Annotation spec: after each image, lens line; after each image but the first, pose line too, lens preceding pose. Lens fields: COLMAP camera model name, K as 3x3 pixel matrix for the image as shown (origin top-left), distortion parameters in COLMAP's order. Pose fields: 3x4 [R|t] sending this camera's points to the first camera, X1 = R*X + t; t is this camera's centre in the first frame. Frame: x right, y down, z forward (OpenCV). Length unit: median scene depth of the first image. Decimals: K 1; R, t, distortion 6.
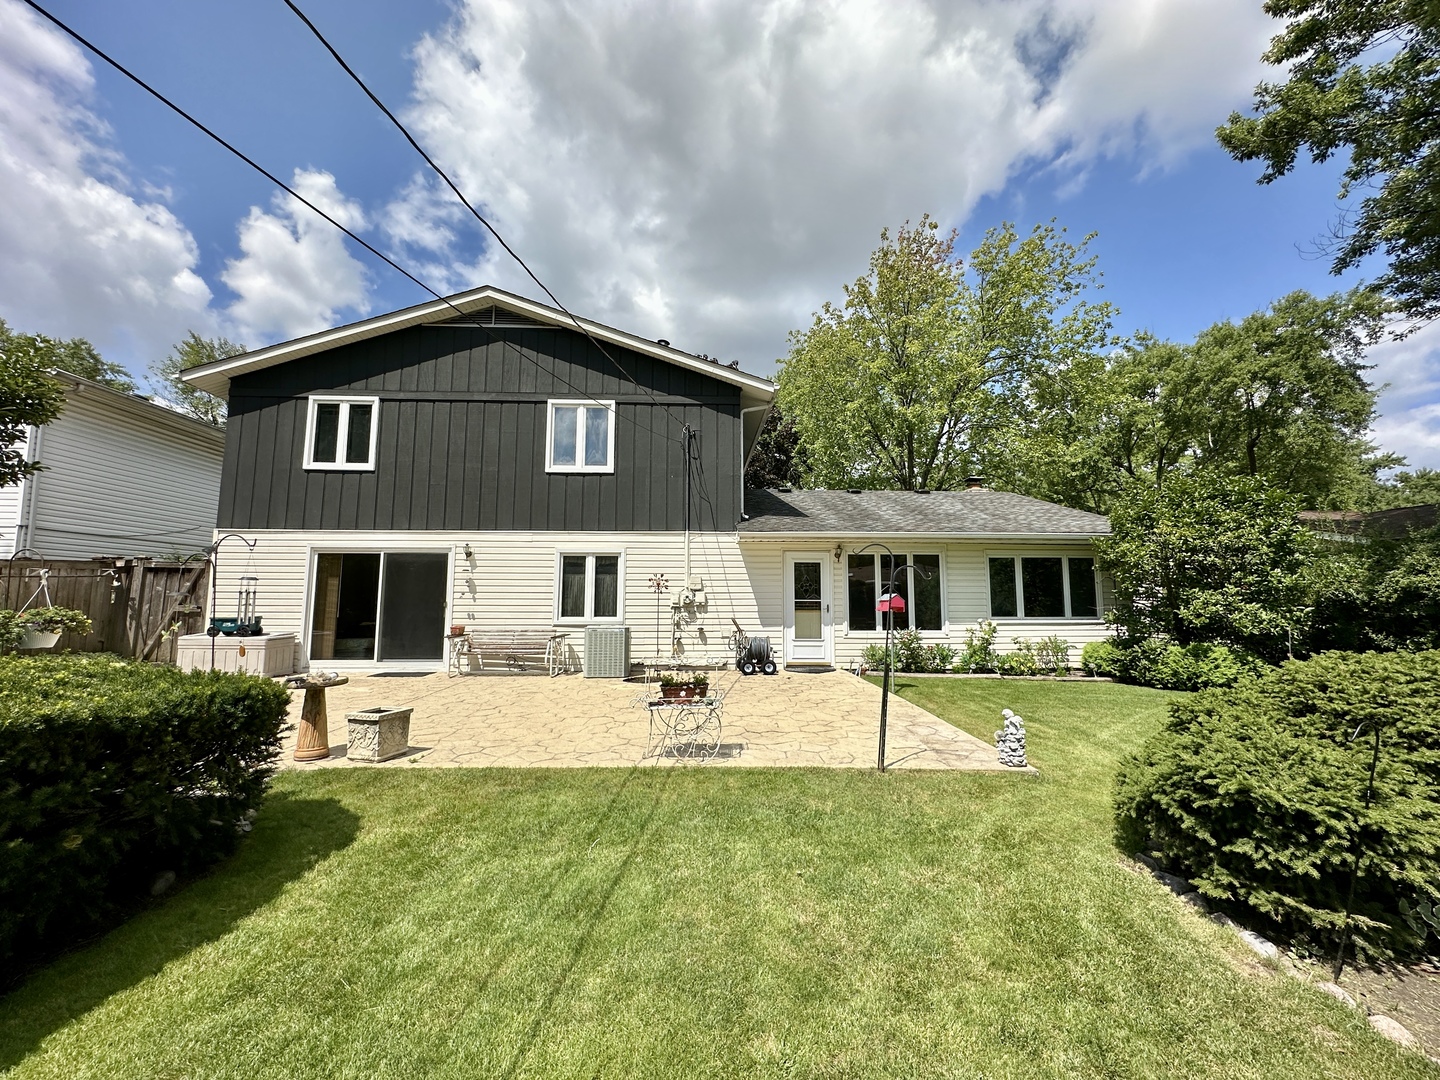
lens RADIAL K [[575.8, 0, 720.0], [0, 575.8, 540.0], [0, 0, 1]] dist [-0.003439, 0.000770]
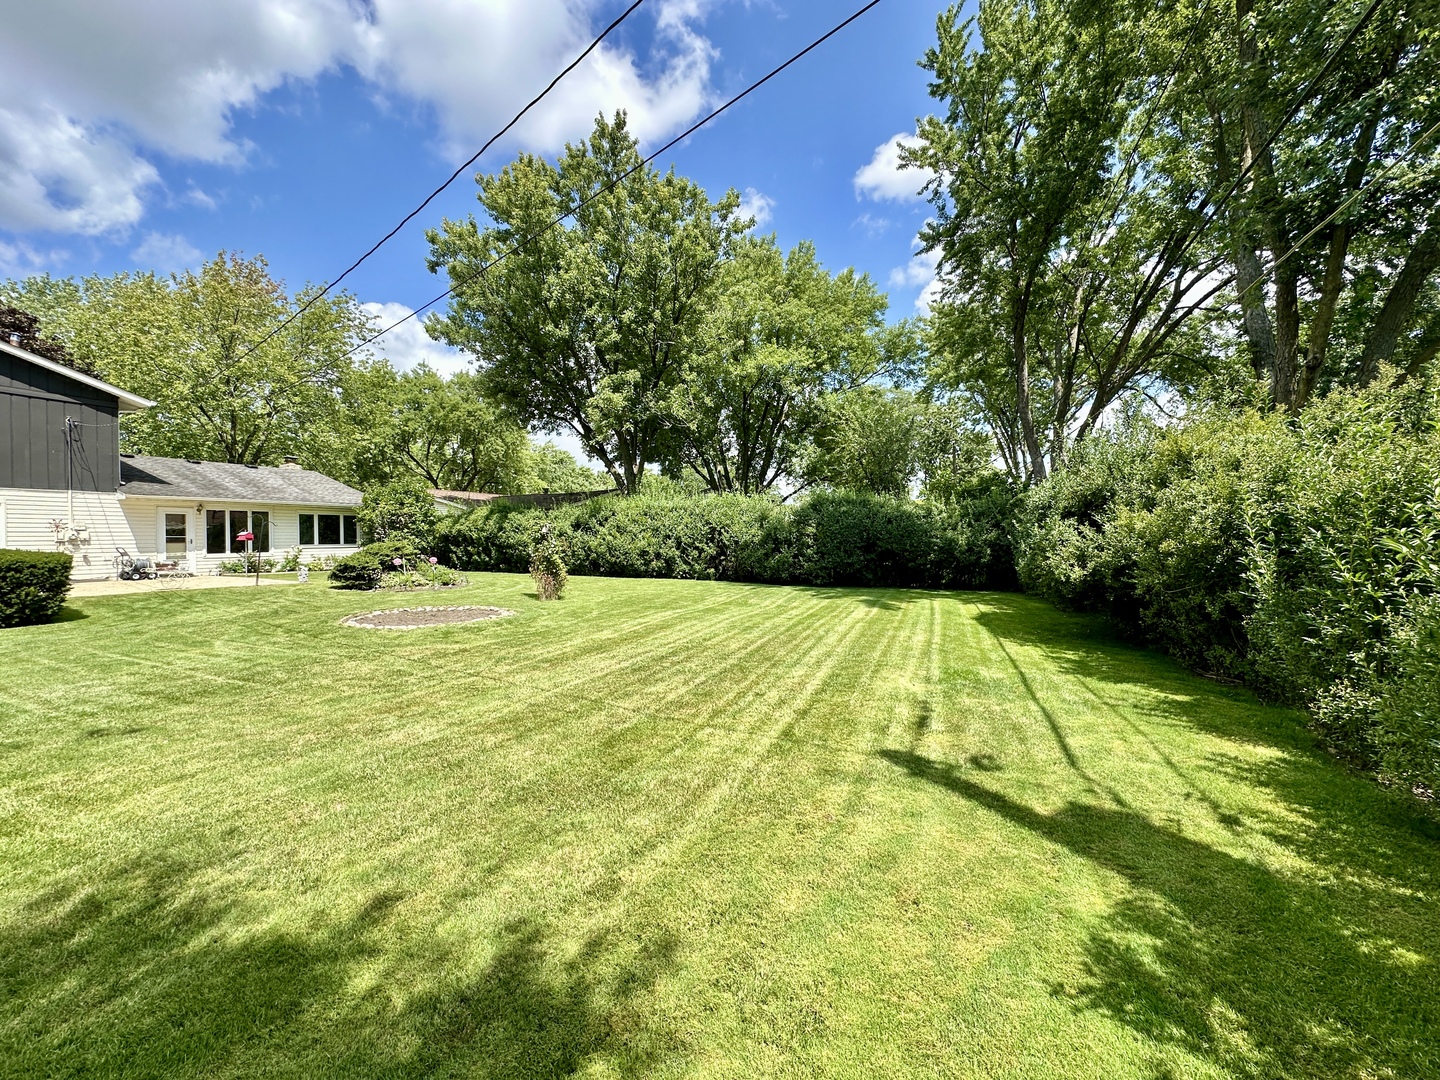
lens RADIAL K [[575.8, 0, 720.0], [0, 575.8, 540.0], [0, 0, 1]] dist [-0.003439, 0.000770]
pose [[0.485559, -0.009814, 0.874149, -0.542984], [-0.071742, 0.996117, 0.051033, -0.084555], [-0.871255, -0.087493, 0.482970, -1.189826]]
